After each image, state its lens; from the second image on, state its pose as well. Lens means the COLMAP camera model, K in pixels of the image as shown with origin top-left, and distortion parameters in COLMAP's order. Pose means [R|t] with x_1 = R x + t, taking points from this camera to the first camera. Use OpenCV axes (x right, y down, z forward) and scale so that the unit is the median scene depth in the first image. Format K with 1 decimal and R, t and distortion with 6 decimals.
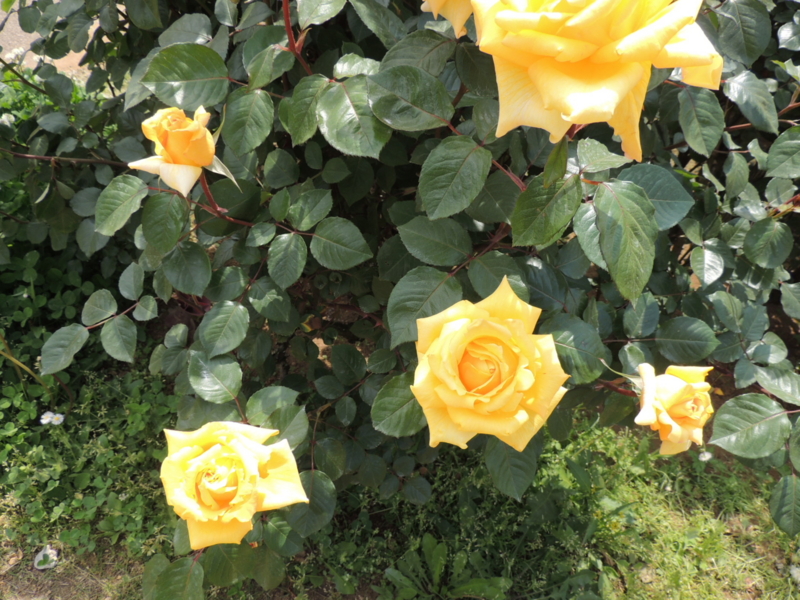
lens RADIAL K [[638.8, 0, 404.0], [0, 638.8, 301.7], [0, 0, 1]] dist [-0.003413, -0.025789]
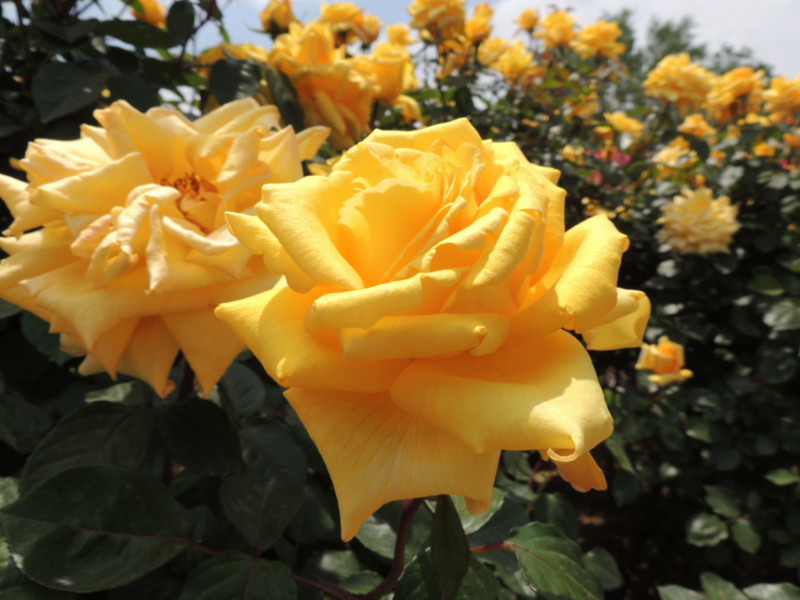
lens RADIAL K [[638.8, 0, 399.0], [0, 638.8, 304.3], [0, 0, 1]] dist [-0.003413, -0.025789]
pose [[0.820755, -0.190418, 0.538611, -0.033824], [0.432712, 0.822781, -0.368499, -0.150363], [-0.372990, 0.535511, 0.757698, 0.371829]]
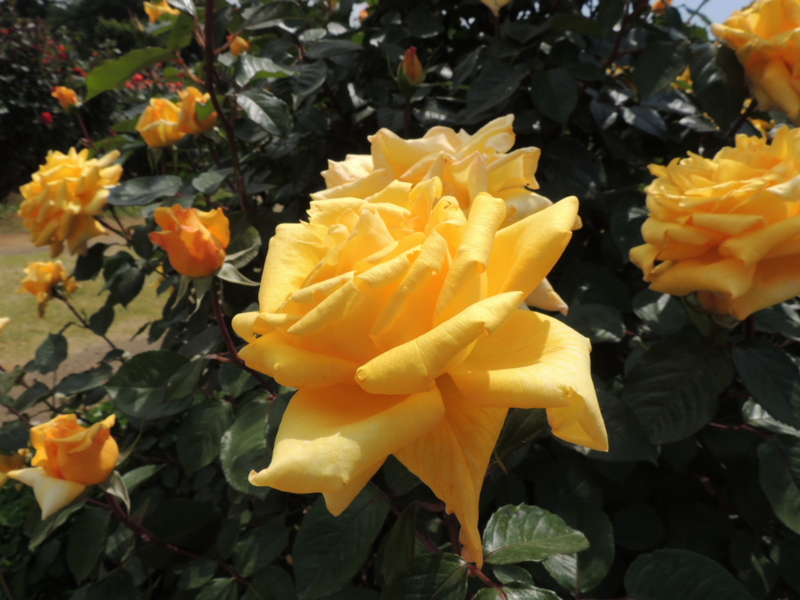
lens RADIAL K [[638.8, 0, 399.1], [0, 638.8, 301.5], [0, 0, 1]] dist [-0.003413, -0.025789]
pose [[0.941140, 0.008228, -0.337916, 0.326783], [-0.164101, 0.885110, -0.435490, -0.116822], [0.295509, 0.465309, 0.834363, 0.282213]]
